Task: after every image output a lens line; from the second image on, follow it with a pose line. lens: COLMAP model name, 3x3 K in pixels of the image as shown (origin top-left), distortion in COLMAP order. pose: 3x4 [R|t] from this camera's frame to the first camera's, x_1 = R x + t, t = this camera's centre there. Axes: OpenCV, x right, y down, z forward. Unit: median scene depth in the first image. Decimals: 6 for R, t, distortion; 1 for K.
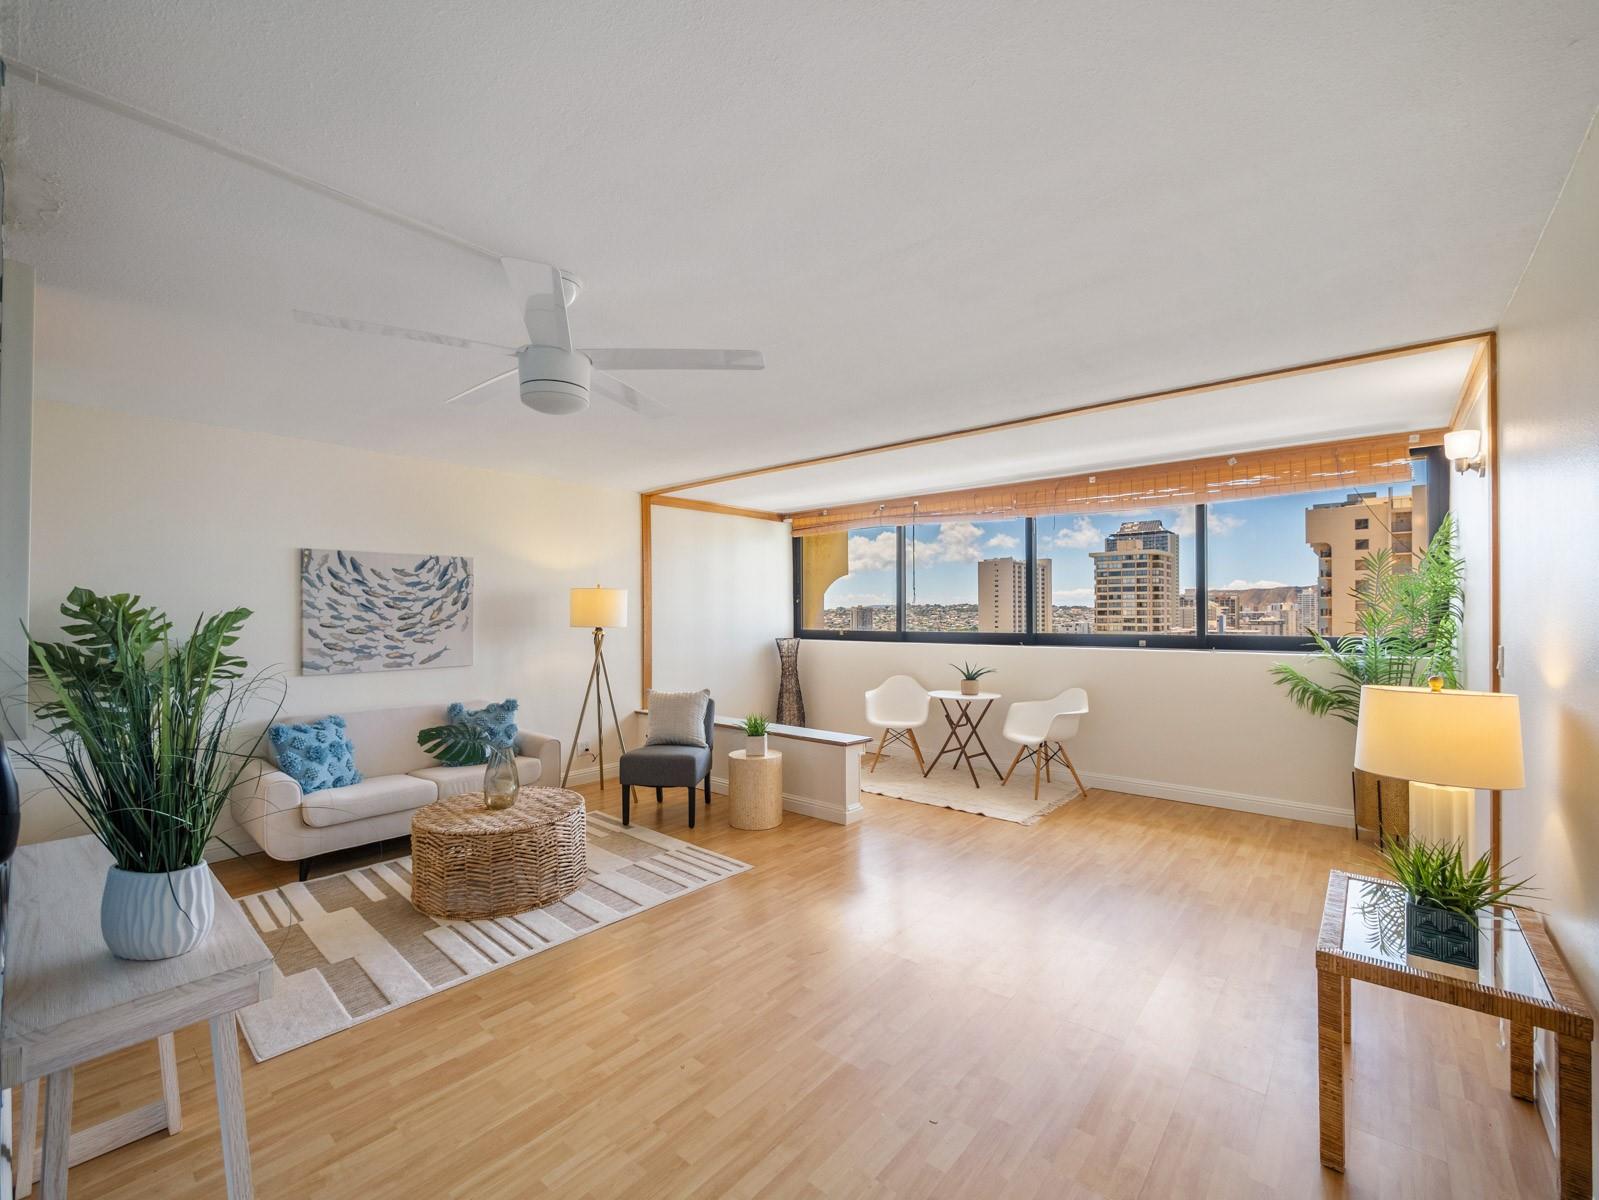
lens RADIAL K [[675.5, 0, 805.6], [0, 675.5, 612.7], [0, 0, 1]] dist [-0.004690, -0.000084]
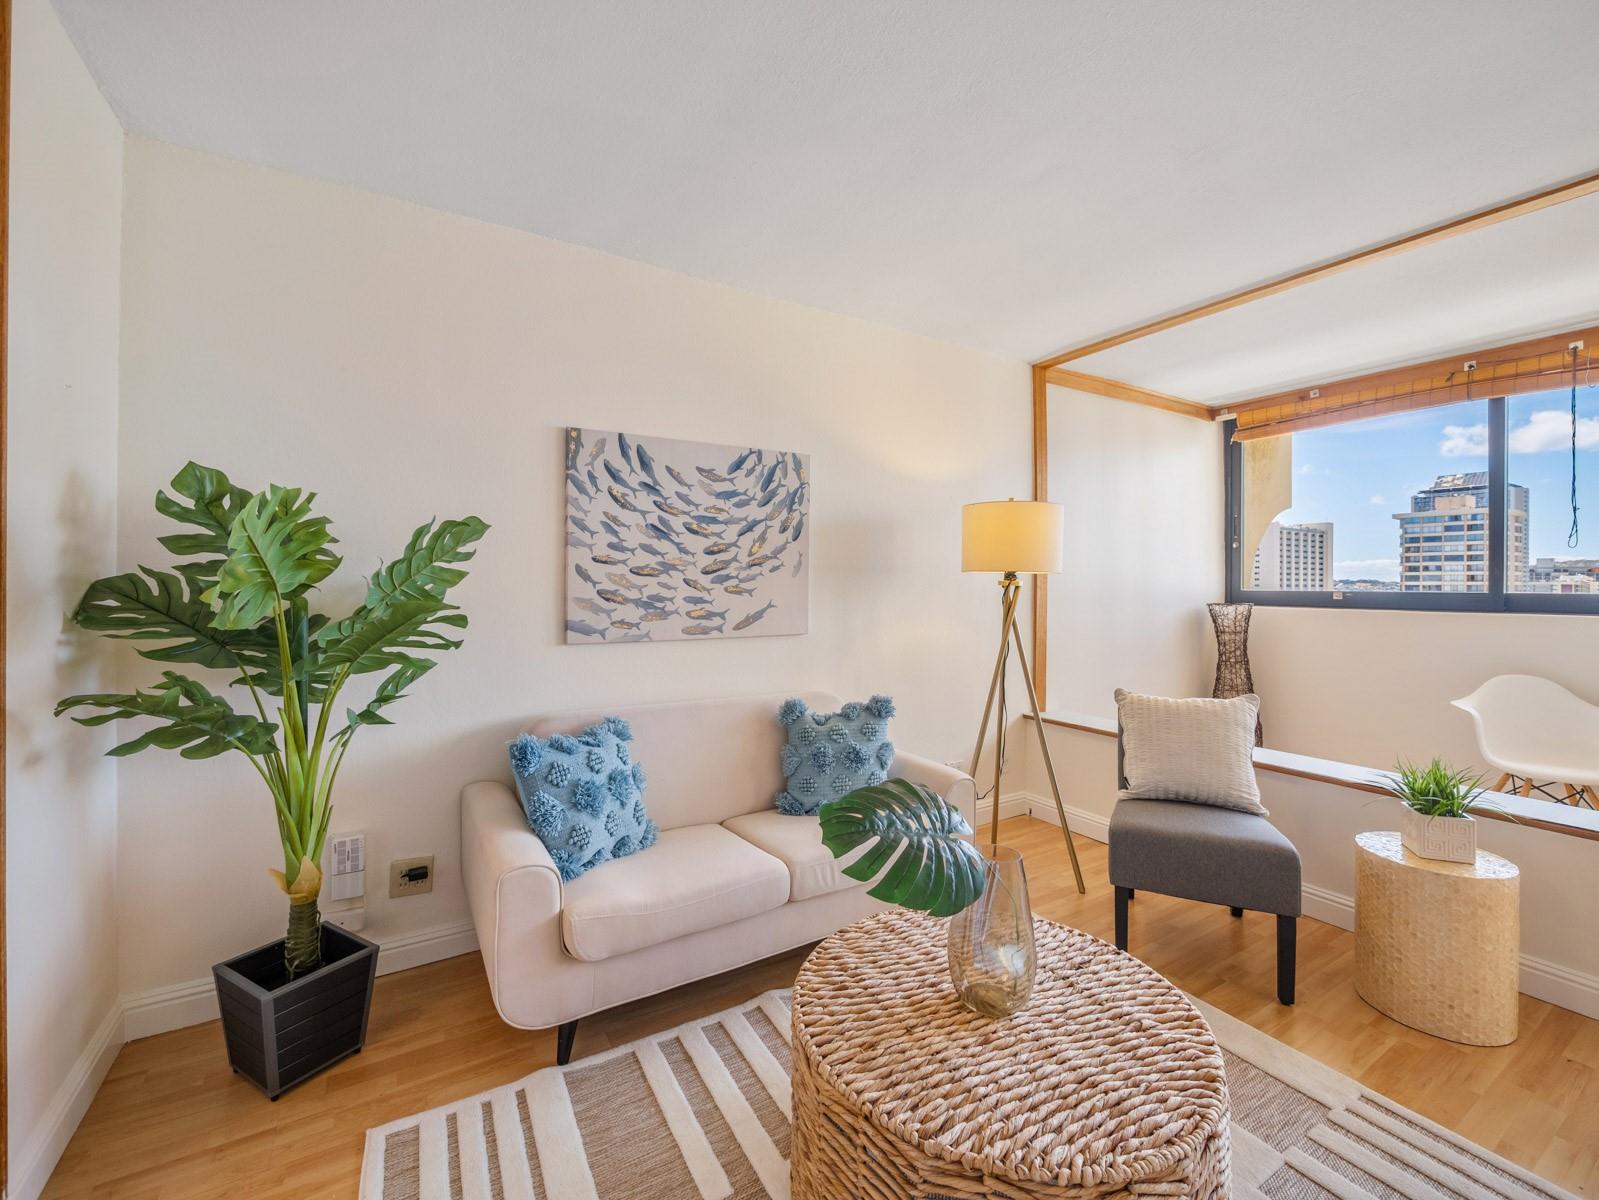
lens RADIAL K [[676.3, 0, 798.7], [0, 676.3, 585.4], [0, 0, 1]] dist [-0.006979, 0.000679]
pose [[0.950623, 0.007613, -0.310253, -0.332968], [-0.007304, 0.999971, 0.002158, 0.035359], [0.310261, 0.000214, 0.950651, 0.450382]]
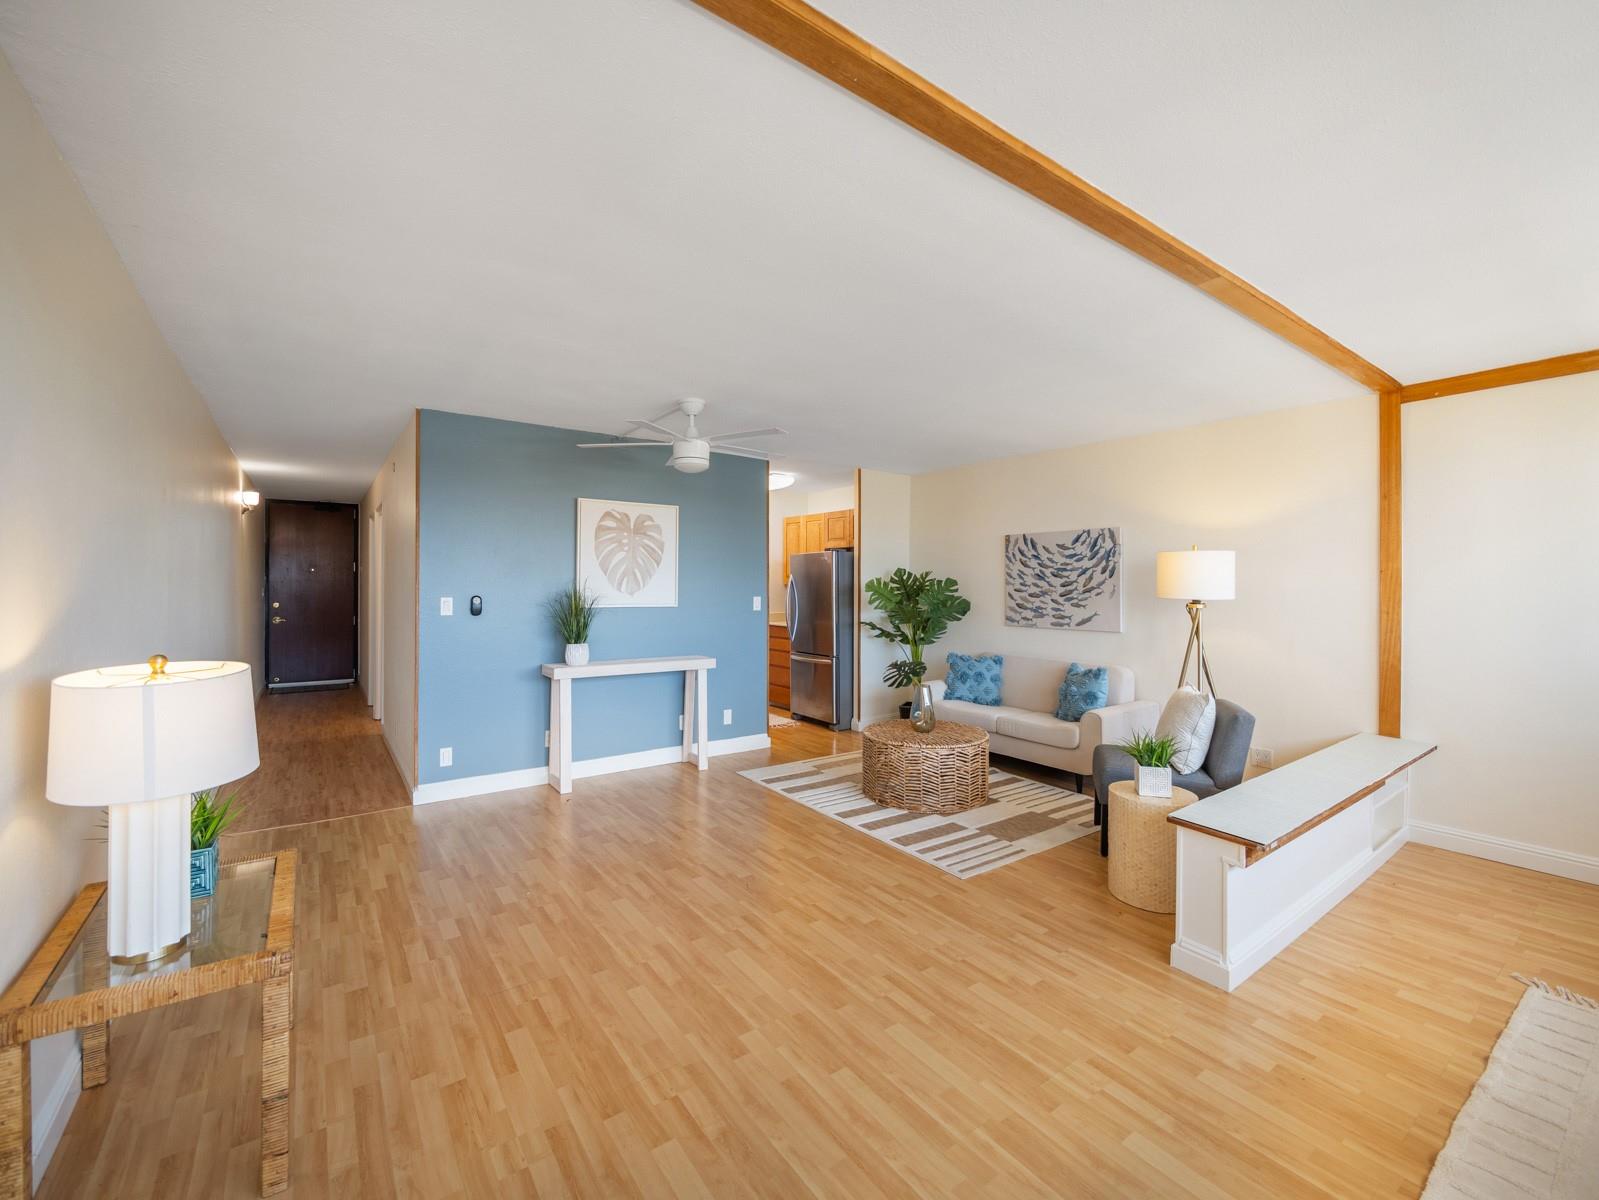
lens RADIAL K [[674.3, 0, 801.3], [0, 674.3, 583.7], [0, 0, 1]] dist [-0.007426, 0.000622]
pose [[-0.233584, 0.002307, -0.972334, 0.647663], [-0.003331, 0.999989, 0.003173, 0.002822], [0.972331, 0.003980, -0.233574, 0.815416]]
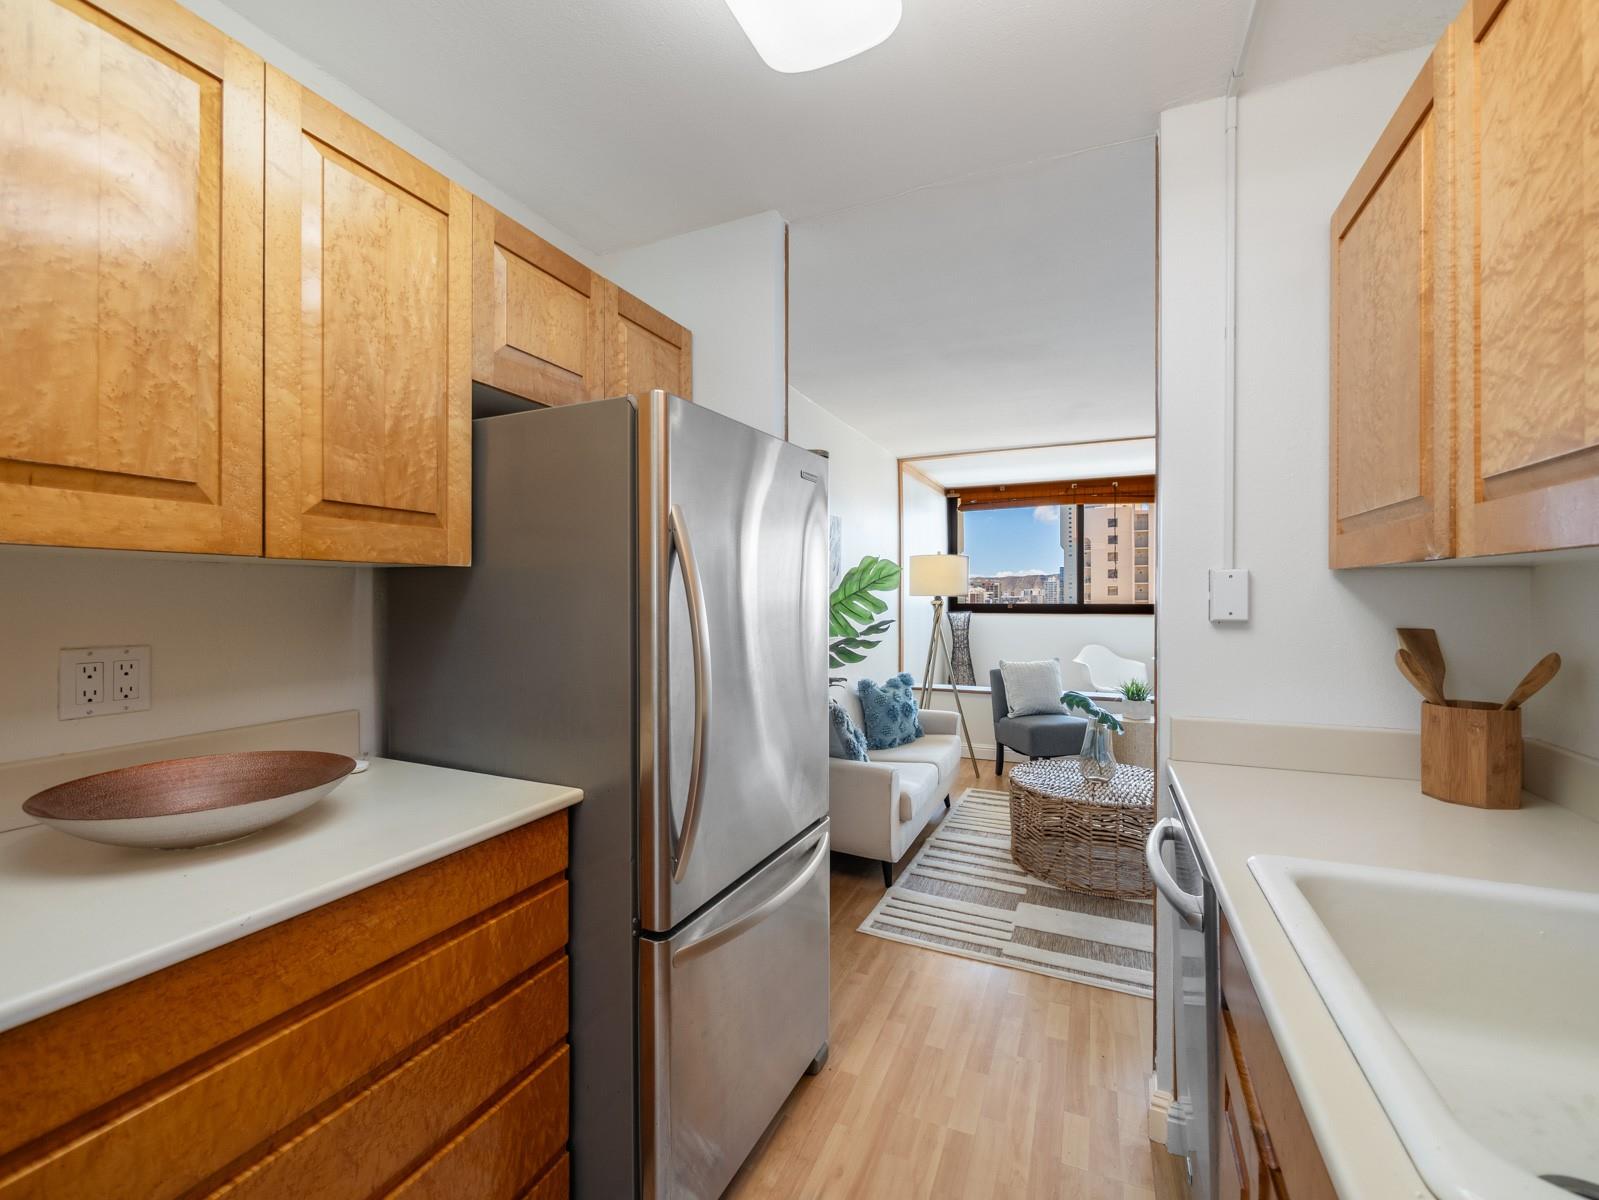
lens RADIAL K [[674.7, 0, 798.9], [0, 674.7, 596.5], [0, 0, 1]] dist [-0.005831, 0.000316]
pose [[0.958958, 0.002668, 0.283536, -0.850261], [-0.002679, 0.999996, -0.000350, 0.025340], [-0.283536, -0.000424, 0.958961, 0.164190]]
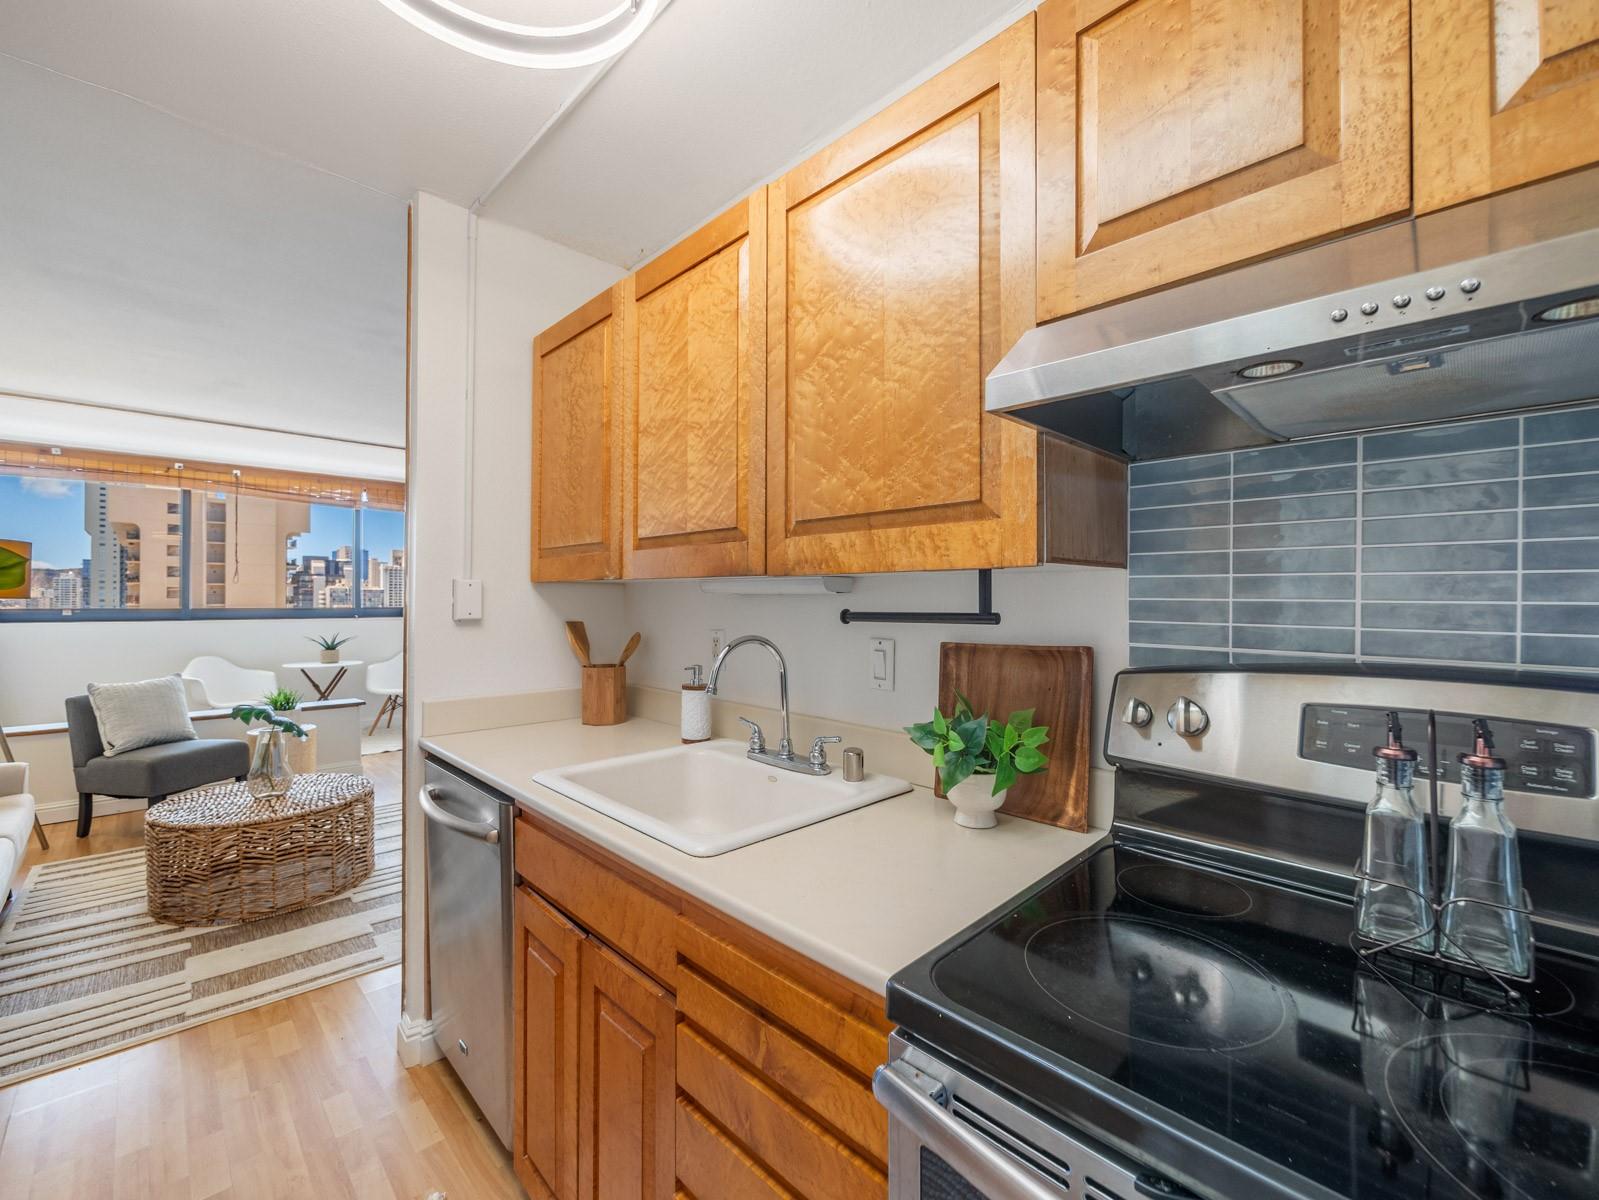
lens RADIAL K [[676.3, 0, 800.2], [0, 676.3, 596.9], [0, 0, 1]] dist [-0.006443, 0.000450]
pose [[0.093918, 0.009535, 0.995534, -0.961800], [-0.003591, 0.999951, -0.009239, 0.025477], [-0.995573, -0.002707, 0.093947, 0.173277]]
